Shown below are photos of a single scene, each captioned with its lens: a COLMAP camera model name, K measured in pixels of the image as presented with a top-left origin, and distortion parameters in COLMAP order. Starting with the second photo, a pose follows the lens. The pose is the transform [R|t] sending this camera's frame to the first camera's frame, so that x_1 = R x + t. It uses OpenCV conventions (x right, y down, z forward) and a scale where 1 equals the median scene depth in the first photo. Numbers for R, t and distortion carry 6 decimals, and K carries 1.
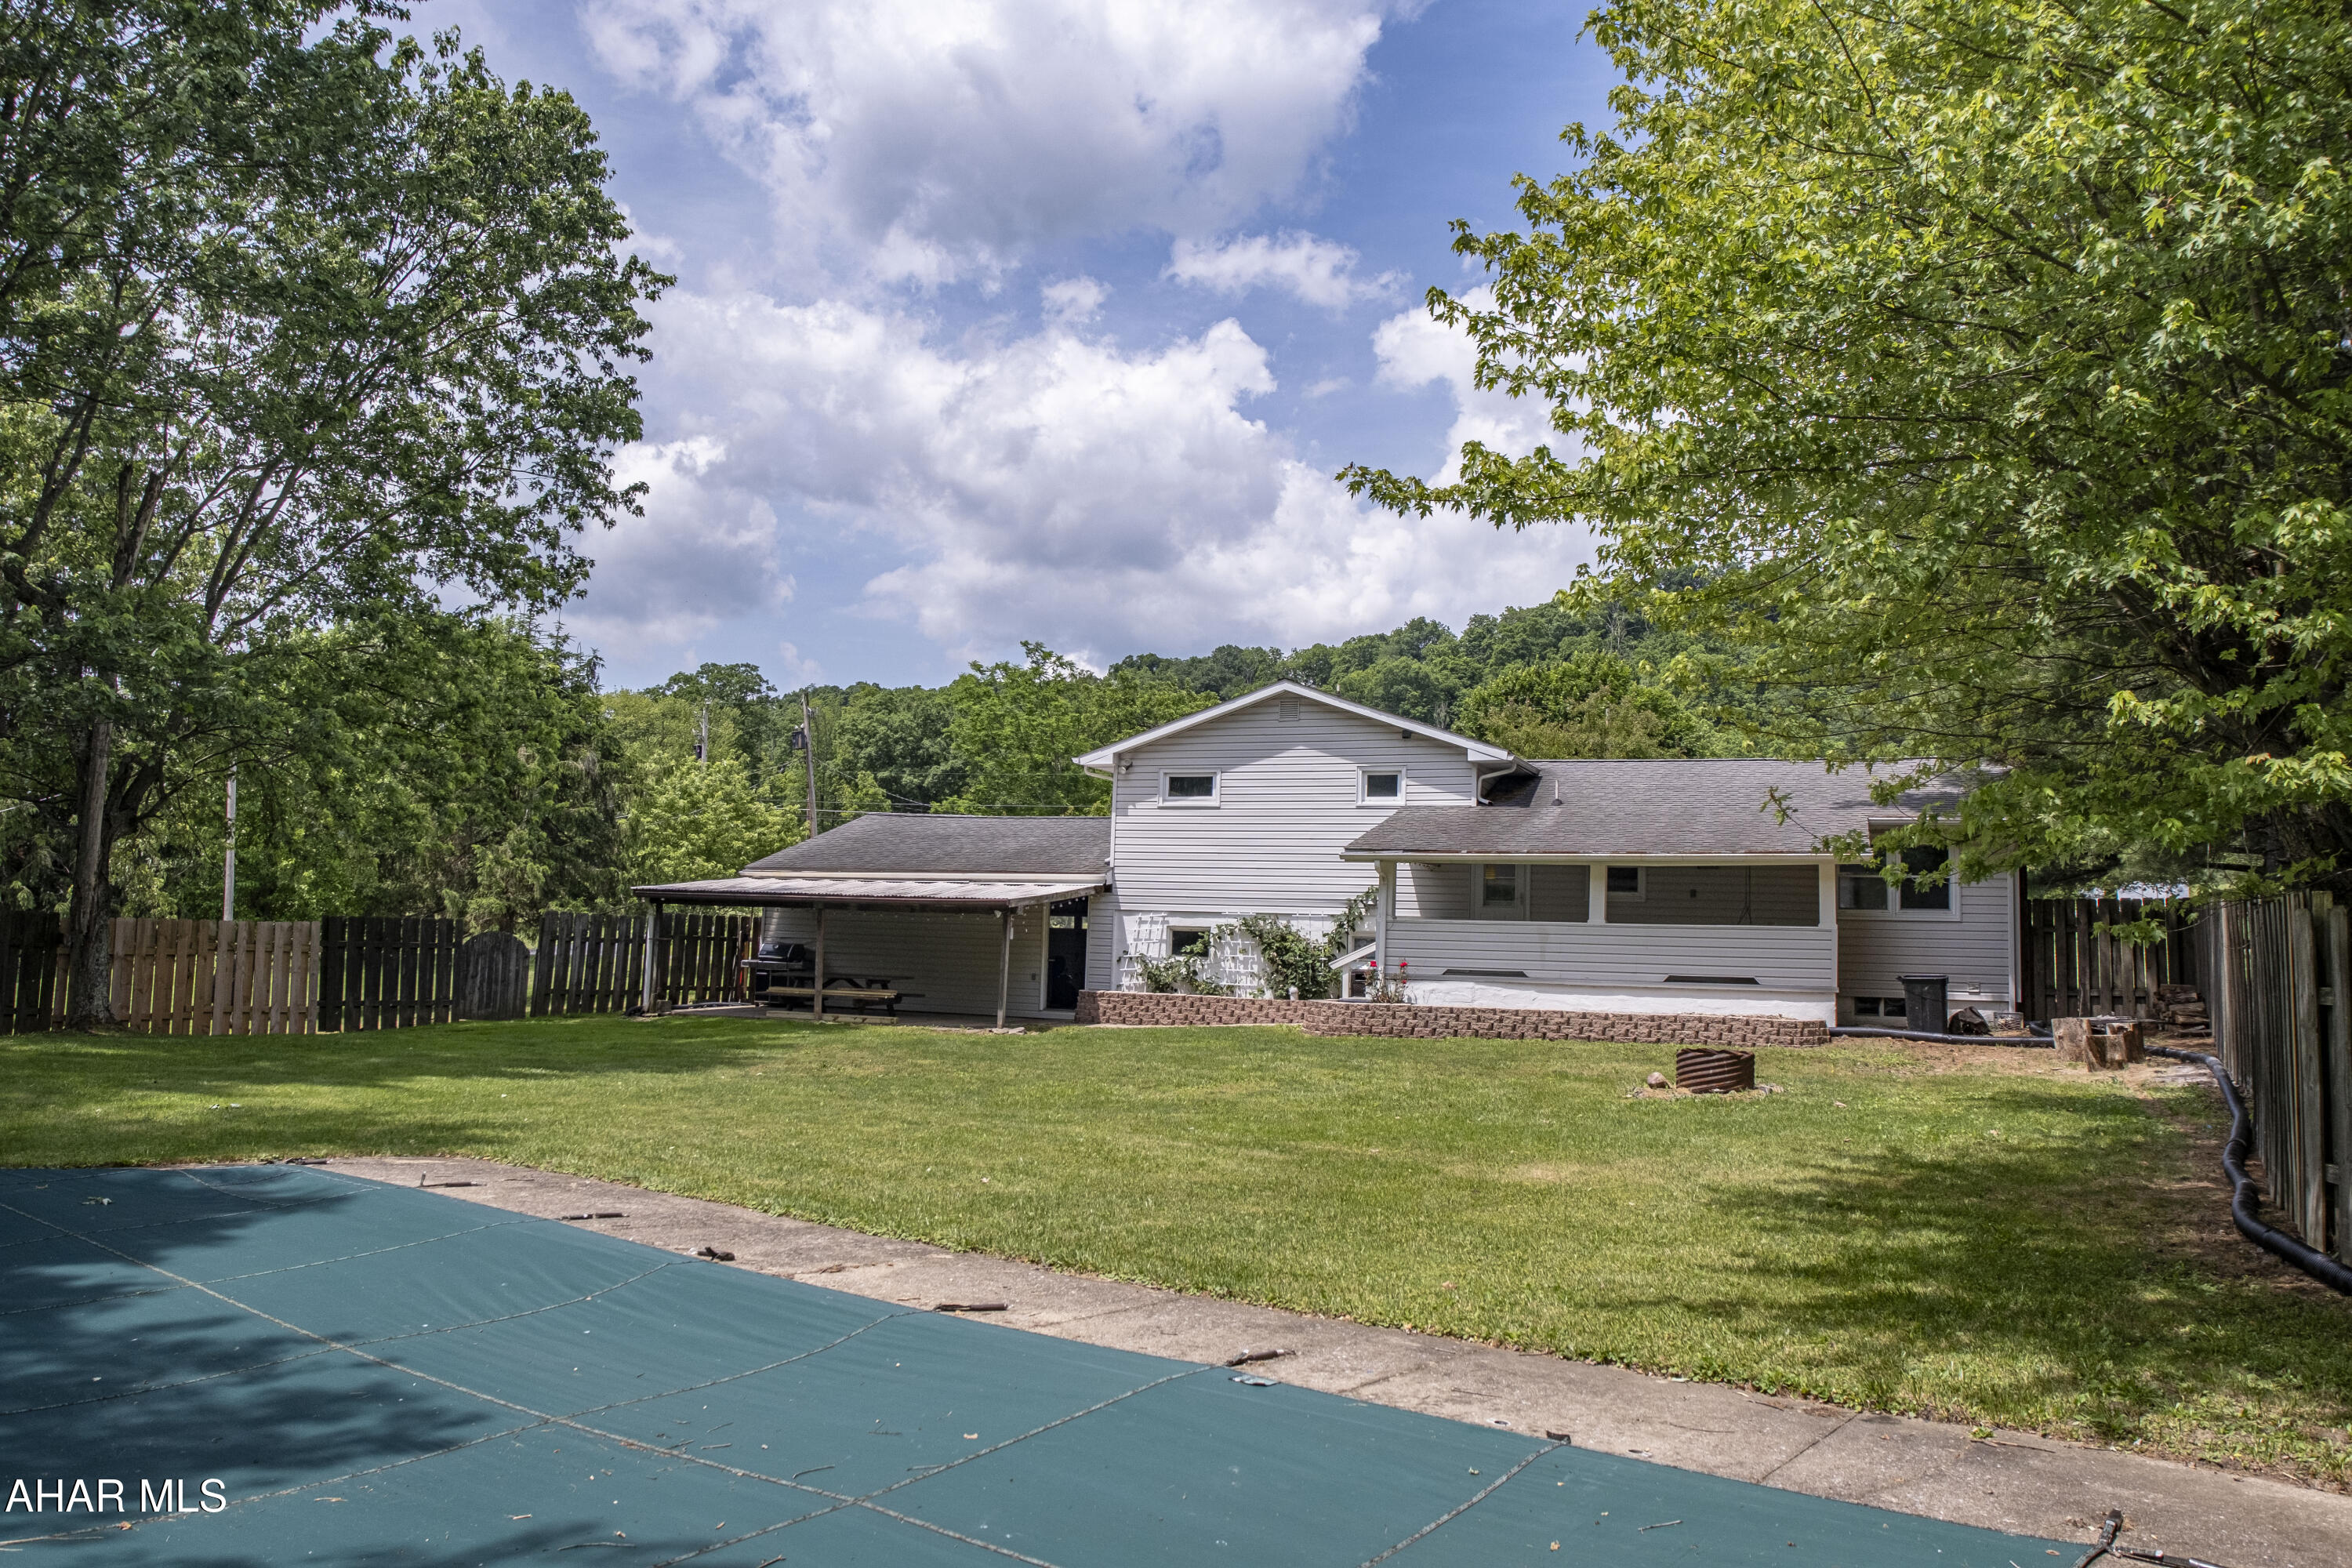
lens RADIAL K [[1670.7, 0, 1185.7], [0, 1670.7, 773.0], [0, 0, 1]] dist [-0.076009, 0.057290]
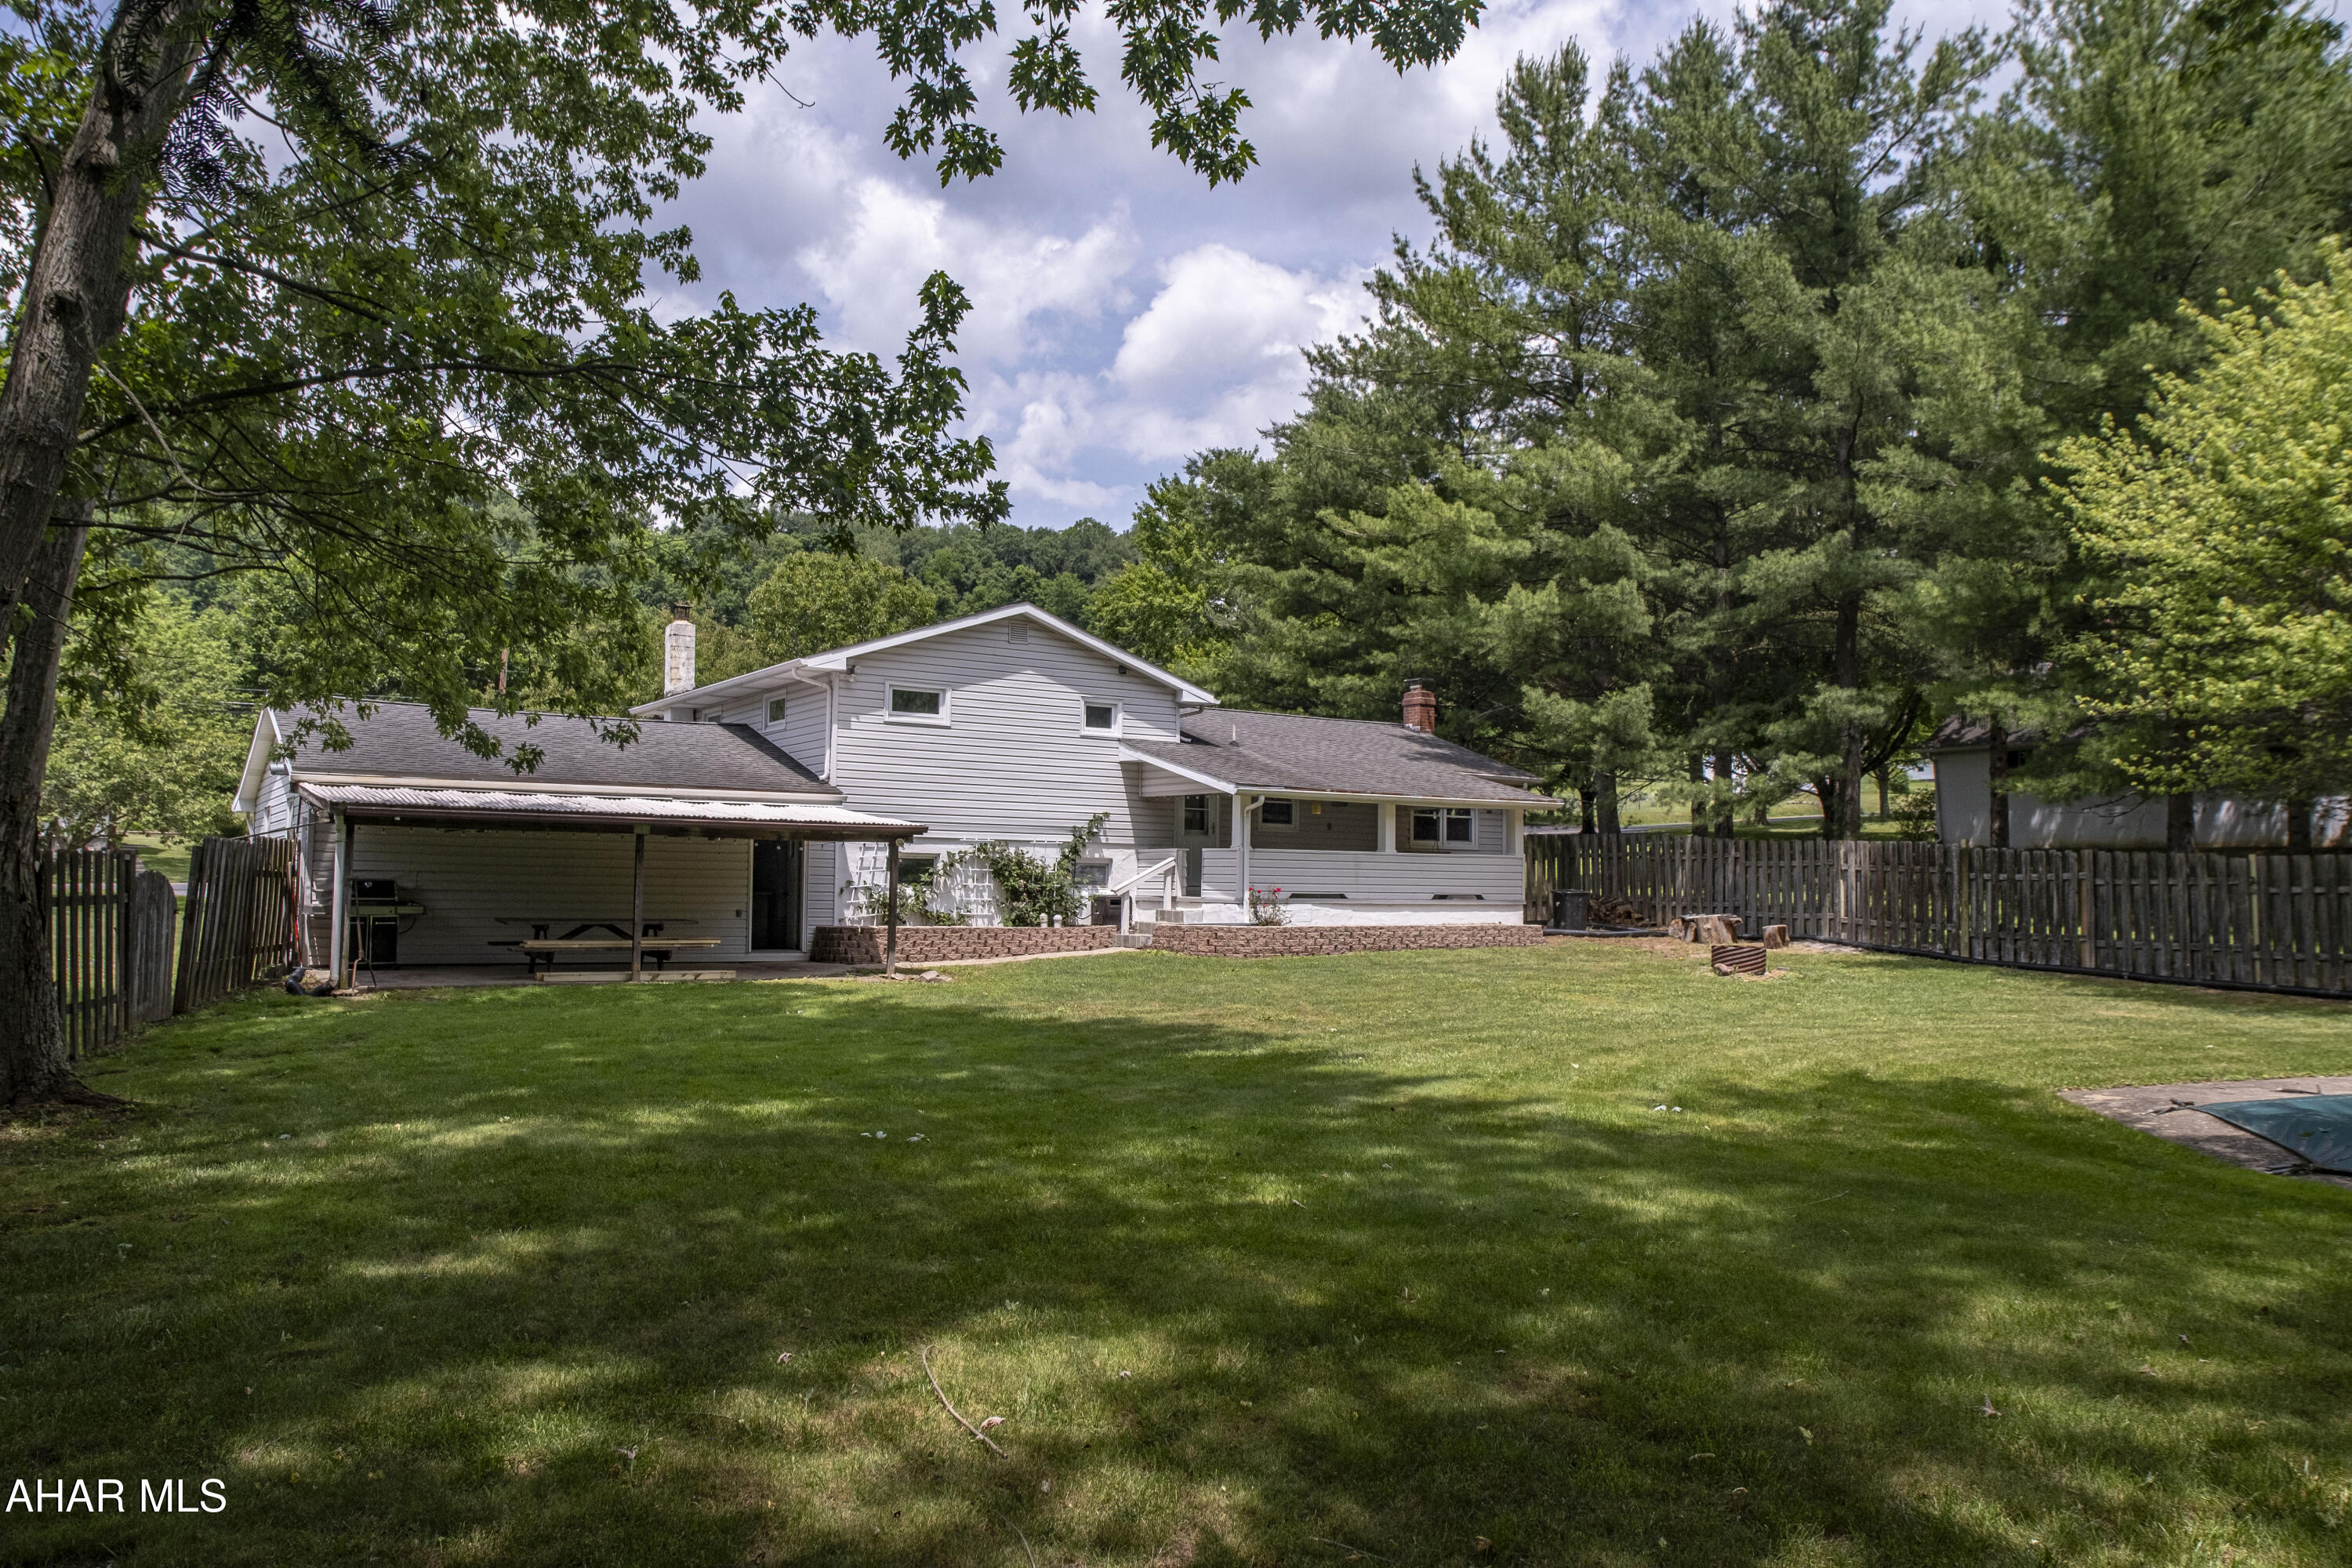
lens RADIAL K [[1670.7, 0, 1185.7], [0, 1670.7, 773.0], [0, 0, 1]] dist [-0.076009, 0.057290]
pose [[0.557858, 0.032835, 0.829287, -0.695285], [-0.081517, 0.996553, 0.015379, 0.021196], [-0.825924, -0.076180, 0.558612, 0.366655]]
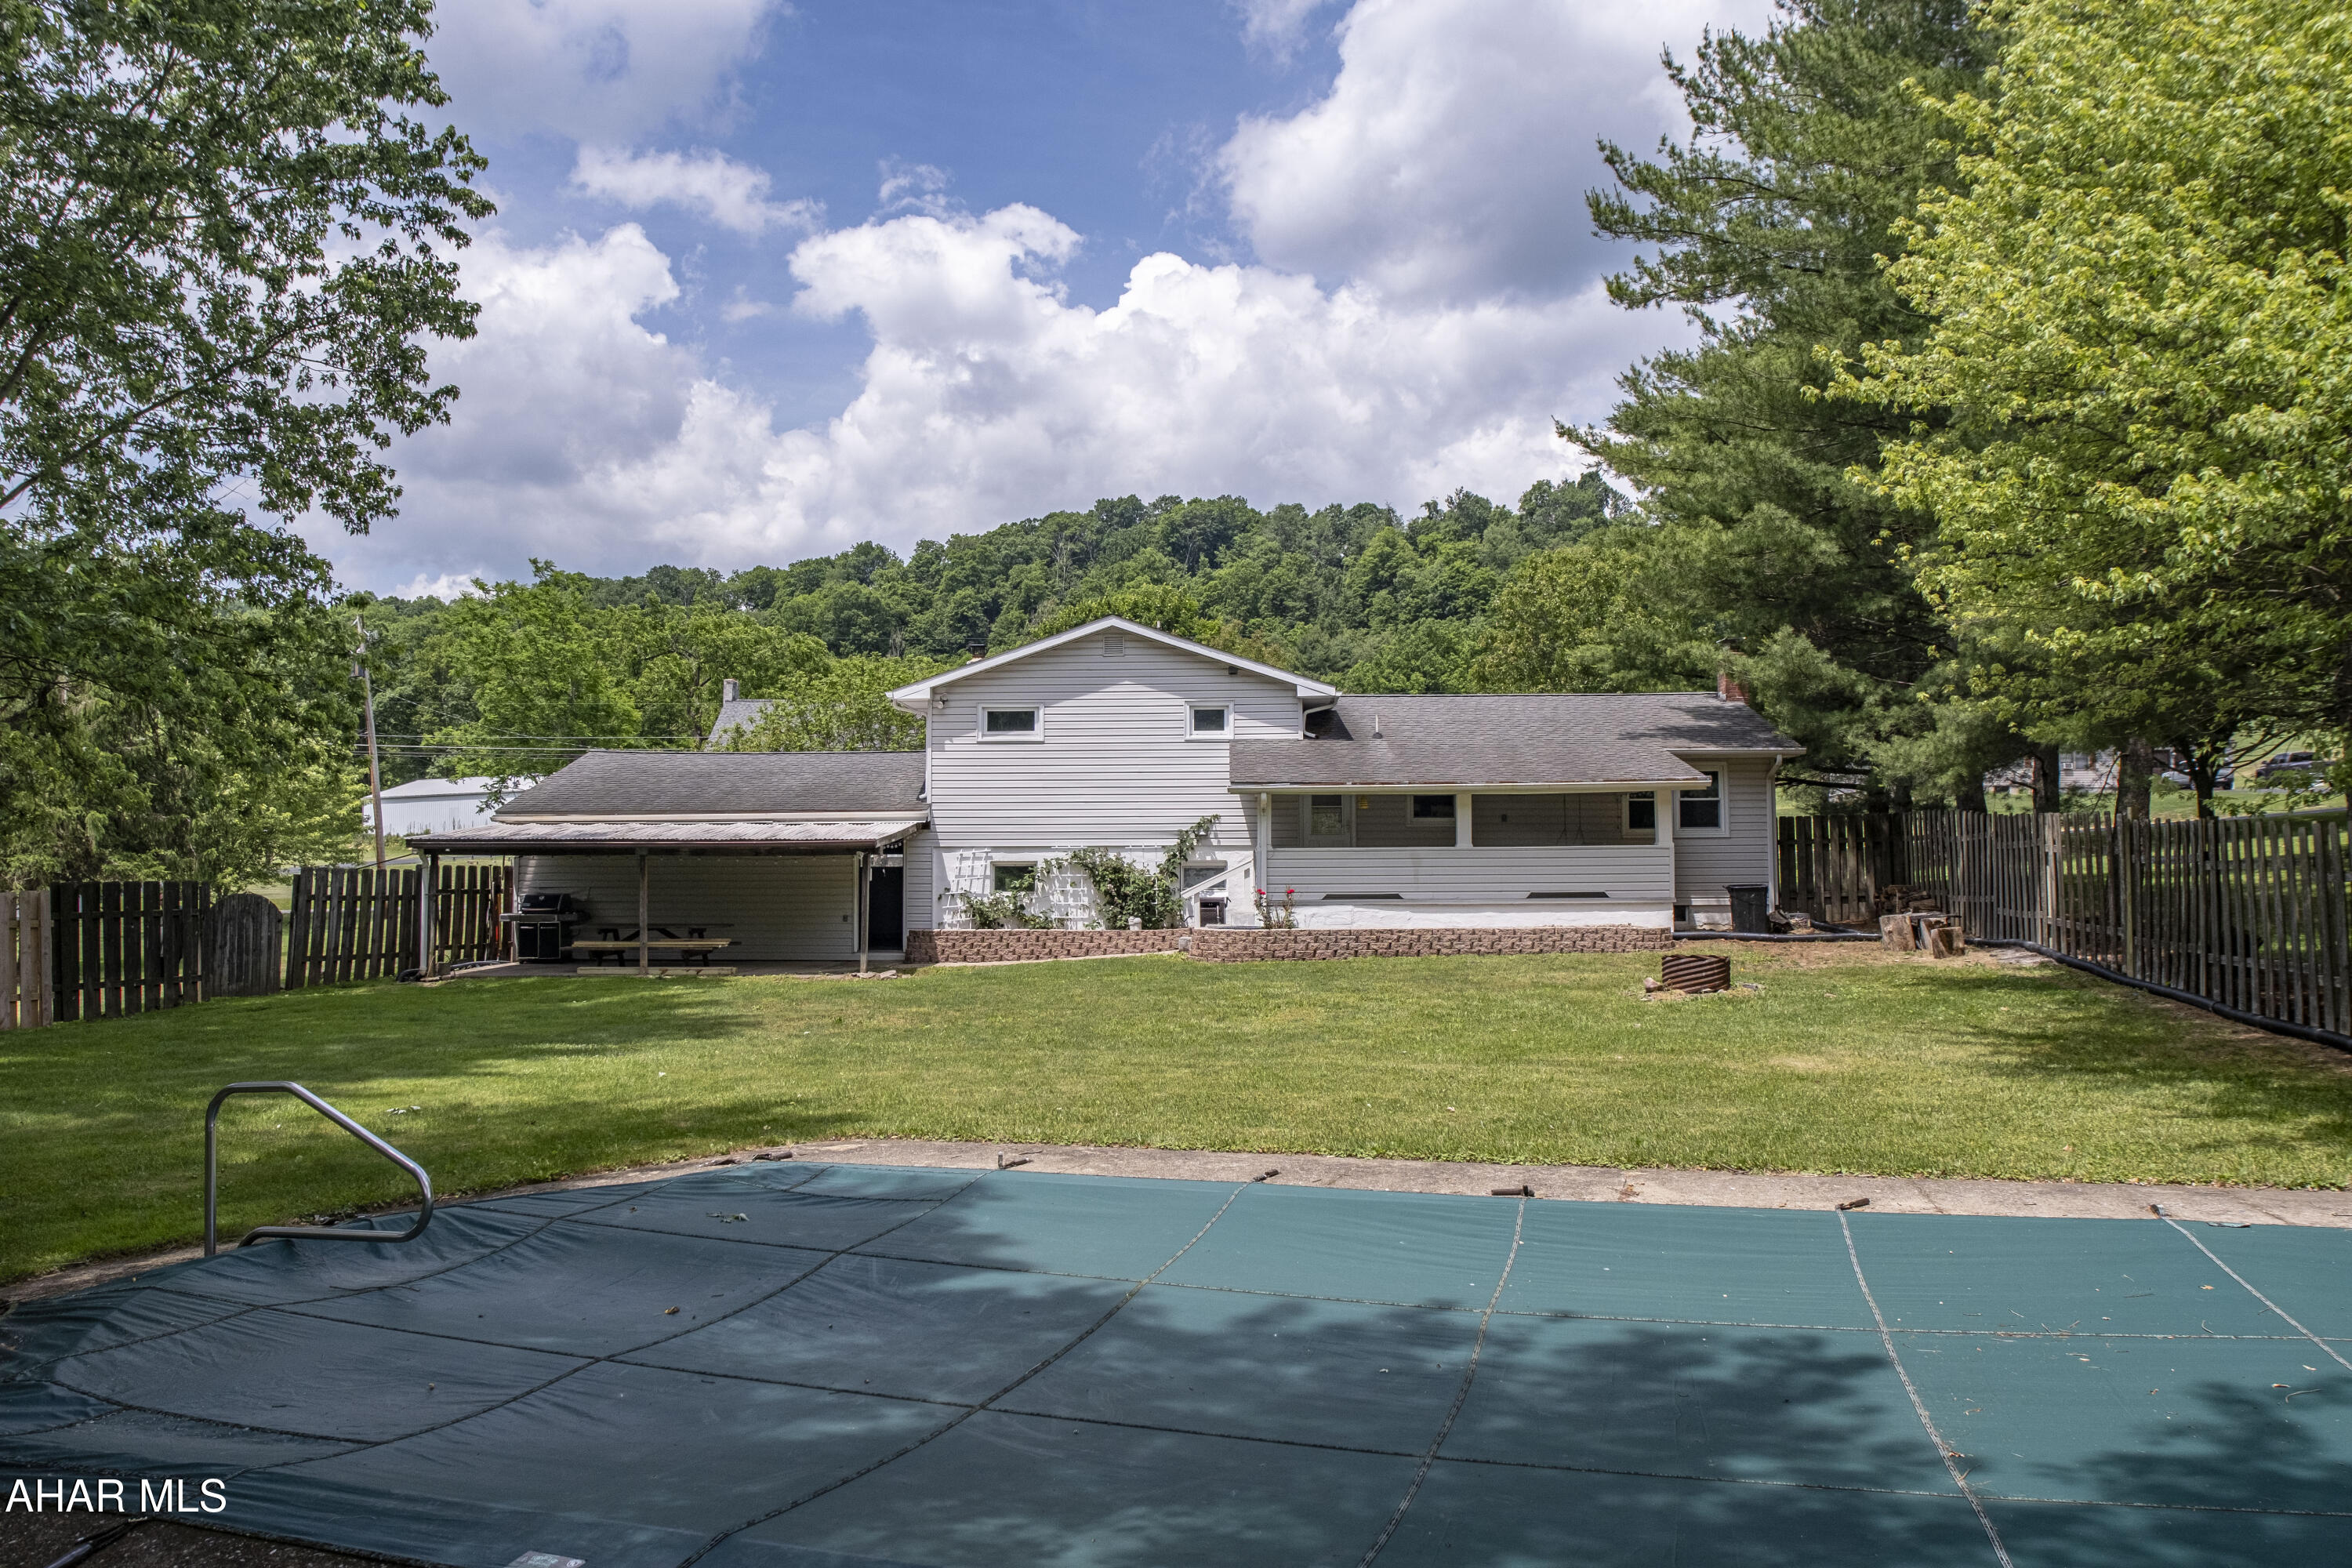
lens RADIAL K [[1670.7, 0, 1185.7], [0, 1670.7, 773.0], [0, 0, 1]] dist [-0.076009, 0.057290]
pose [[0.942224, -0.014478, 0.334671, -0.238428], [-0.000507, 0.999003, 0.044644, -0.005794], [-0.334983, -0.042234, 0.941277, 0.027288]]
